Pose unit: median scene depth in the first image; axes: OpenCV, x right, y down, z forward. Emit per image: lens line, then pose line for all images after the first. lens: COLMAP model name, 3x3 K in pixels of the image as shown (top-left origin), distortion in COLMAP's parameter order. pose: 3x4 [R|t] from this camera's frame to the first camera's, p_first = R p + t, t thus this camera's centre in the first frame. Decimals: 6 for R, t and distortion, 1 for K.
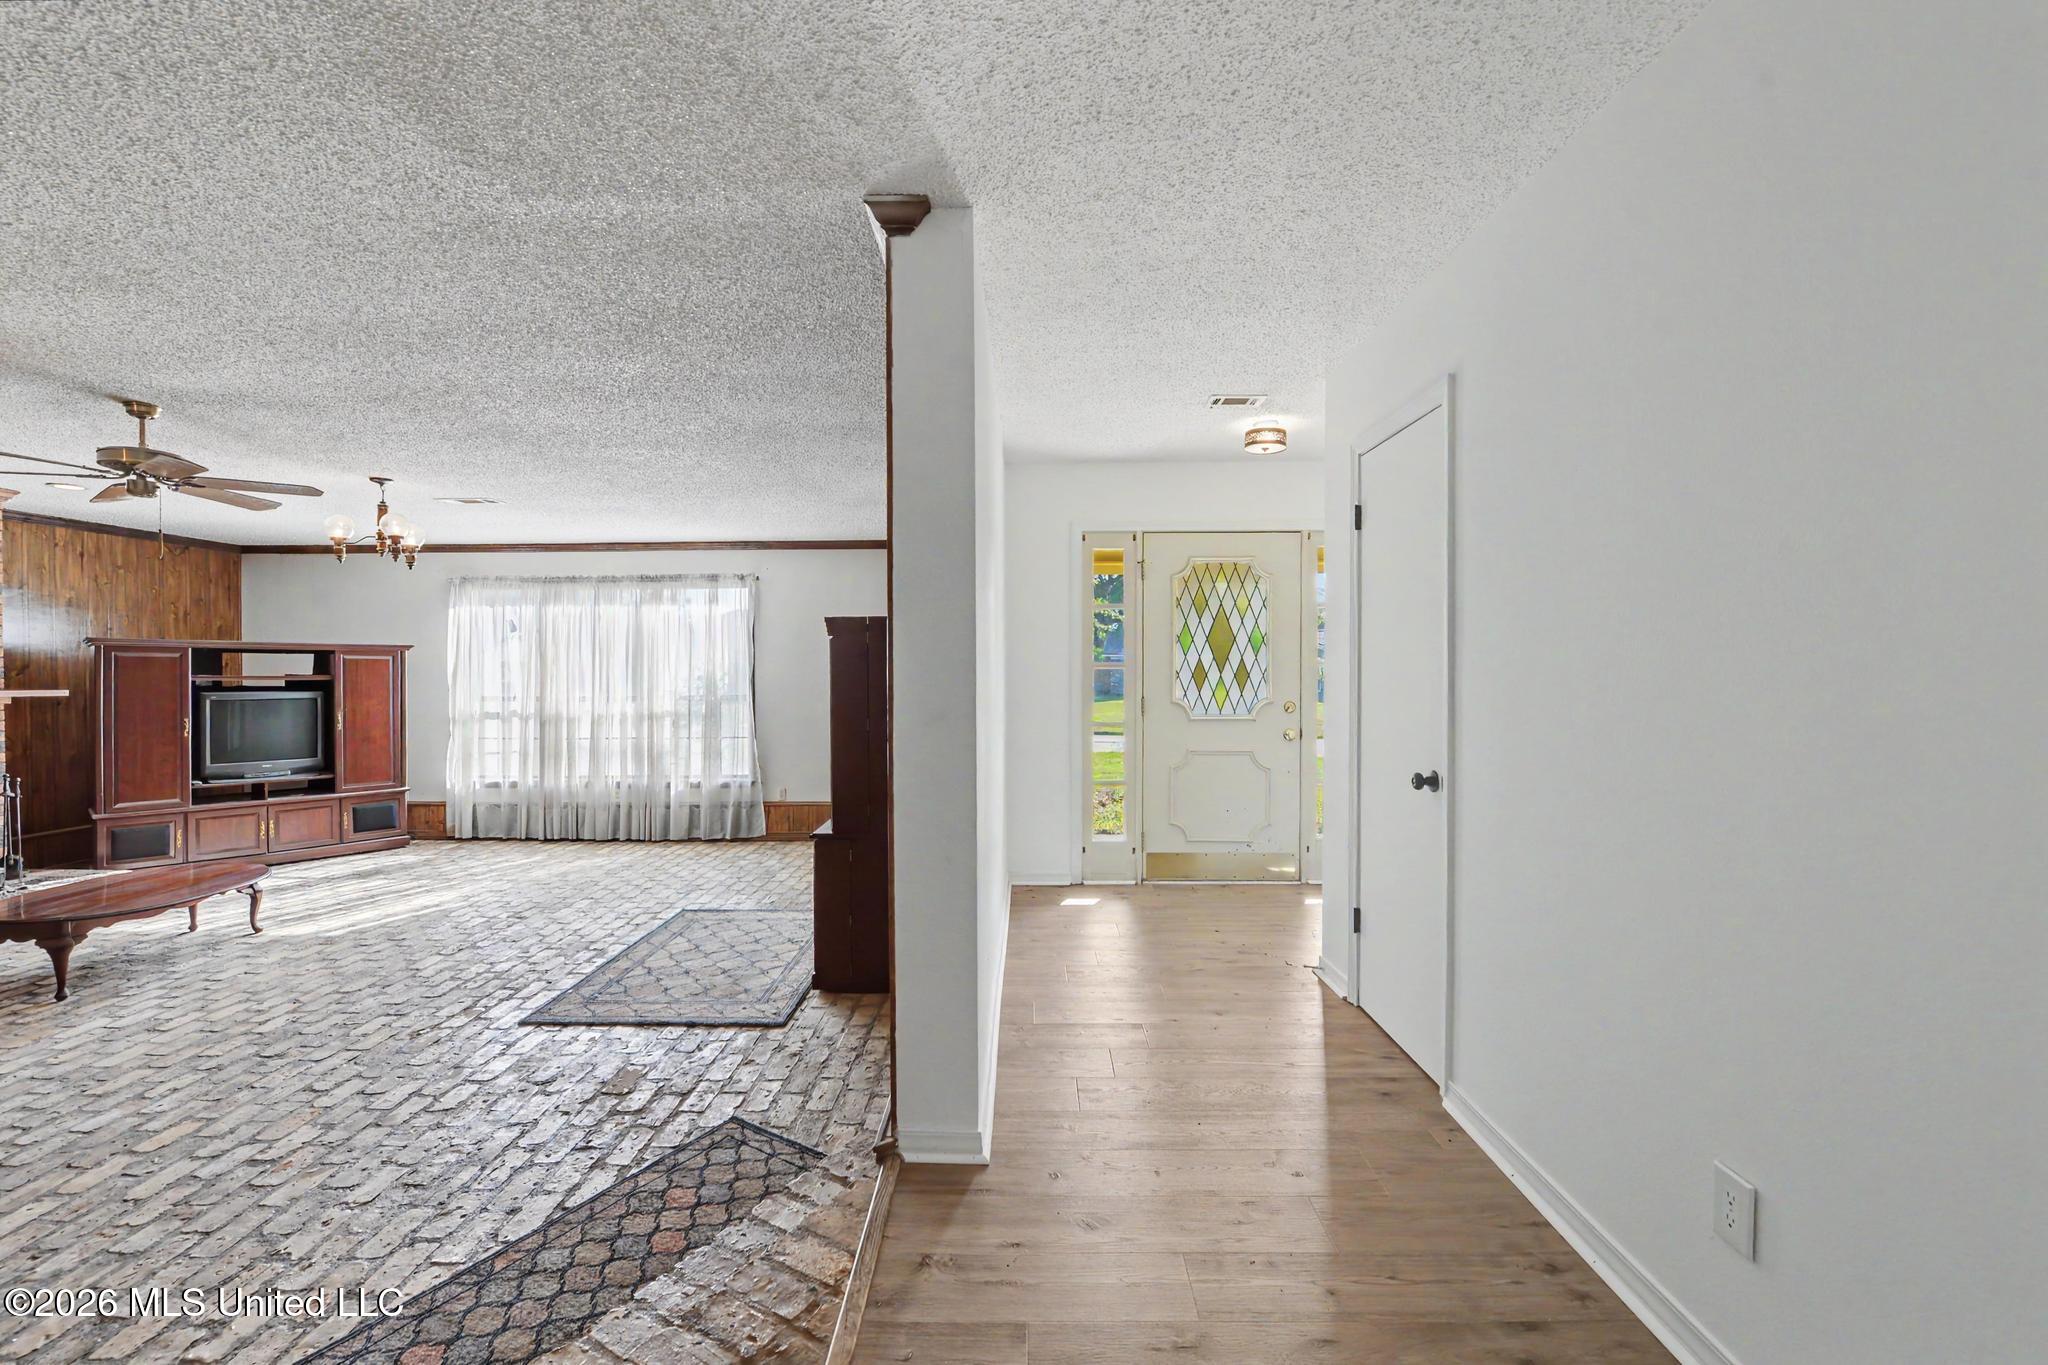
lens RADIAL K [[821.5, 0, 1033.4], [0, 821.5, 677.6], [0, 0, 1]] dist [-0.020660, -0.000769]
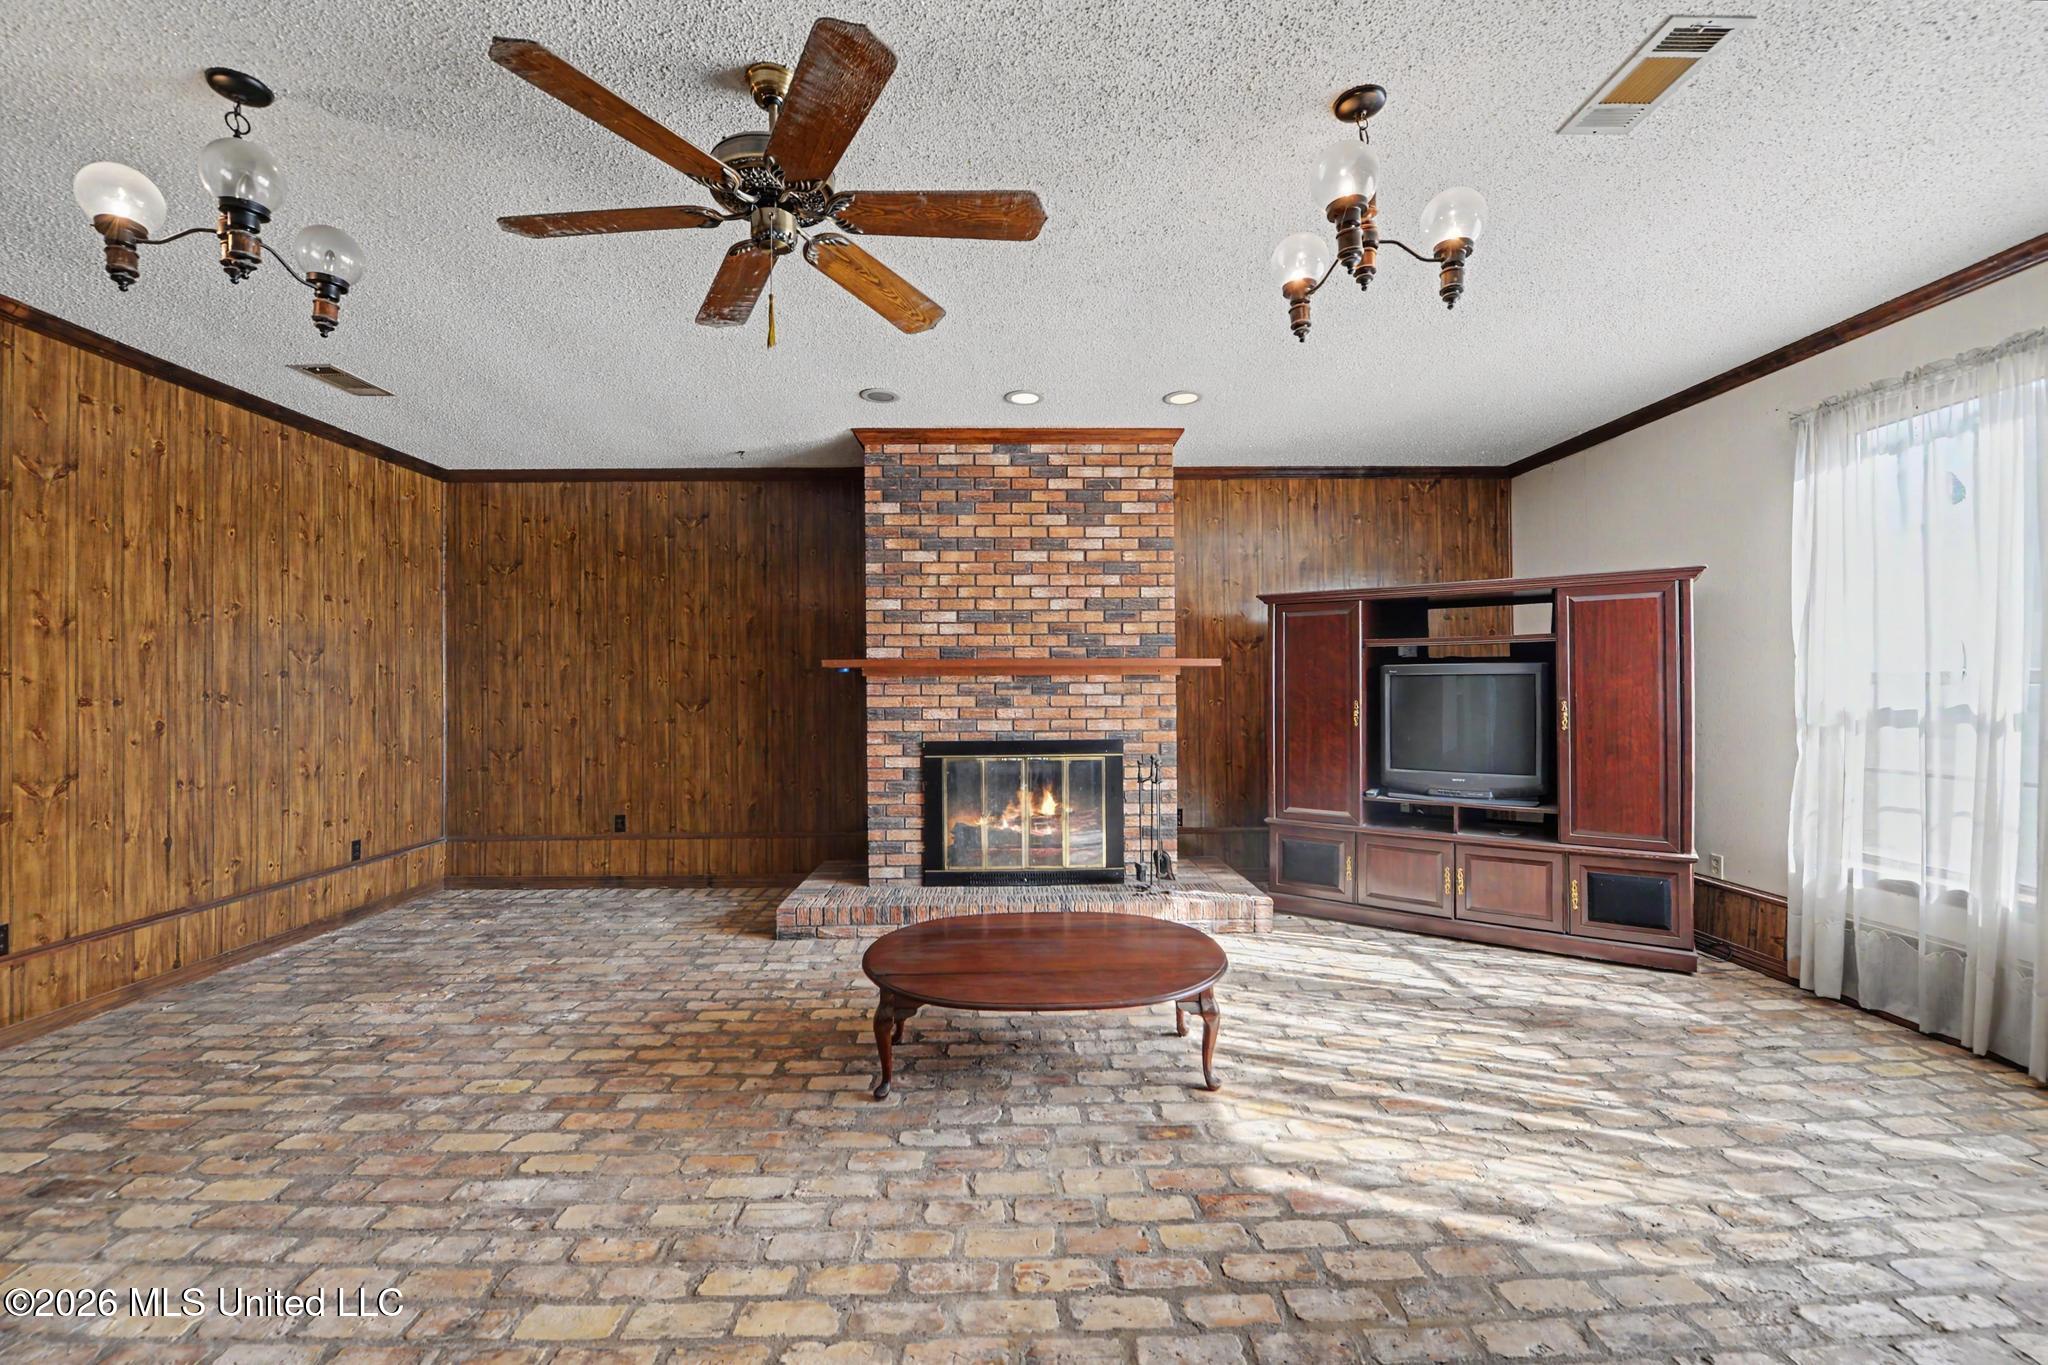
lens RADIAL K [[821.5, 0, 1026.4], [0, 821.5, 688.4], [0, 0, 1]] dist [-0.020660, -0.000769]
pose [[0.023423, -0.000128, -0.999726, -0.299543], [-0.001291, 0.999999, -0.000158, 0.036079], [0.999725, 0.001294, 0.023423, 0.605879]]
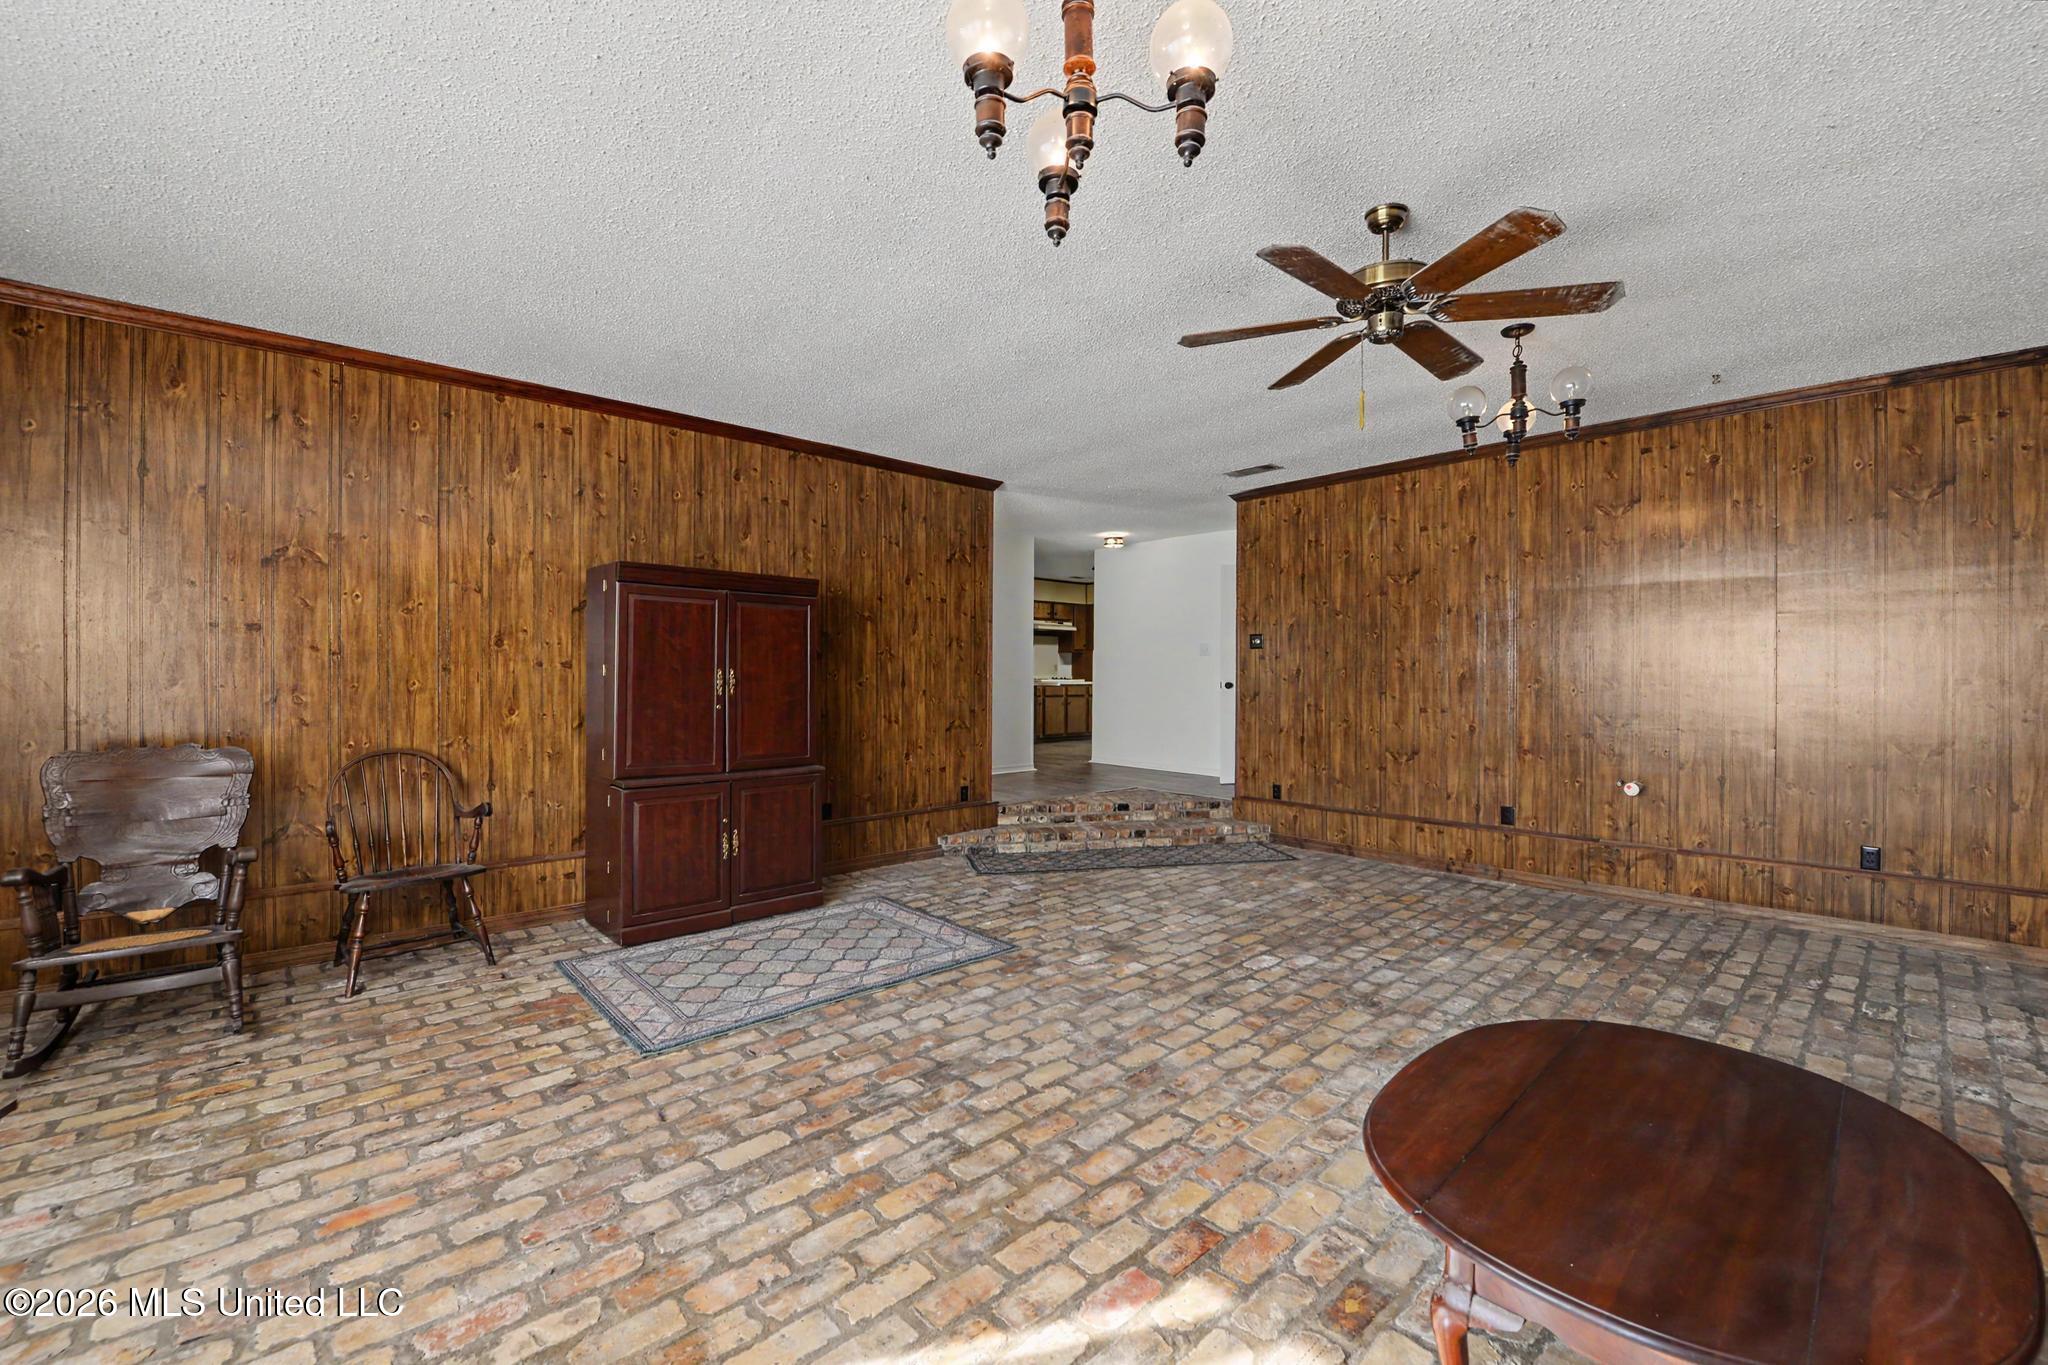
lens RADIAL K [[821.5, 0, 1013.1], [0, 821.5, 680.6], [0, 0, 1]] dist [-0.020660, -0.000769]
pose [[-0.665134, -0.002279, 0.746720, -0.755928], [0.006659, 0.999937, 0.008984, 0.035273], [-0.746694, 0.010948, -0.665078, 0.908397]]
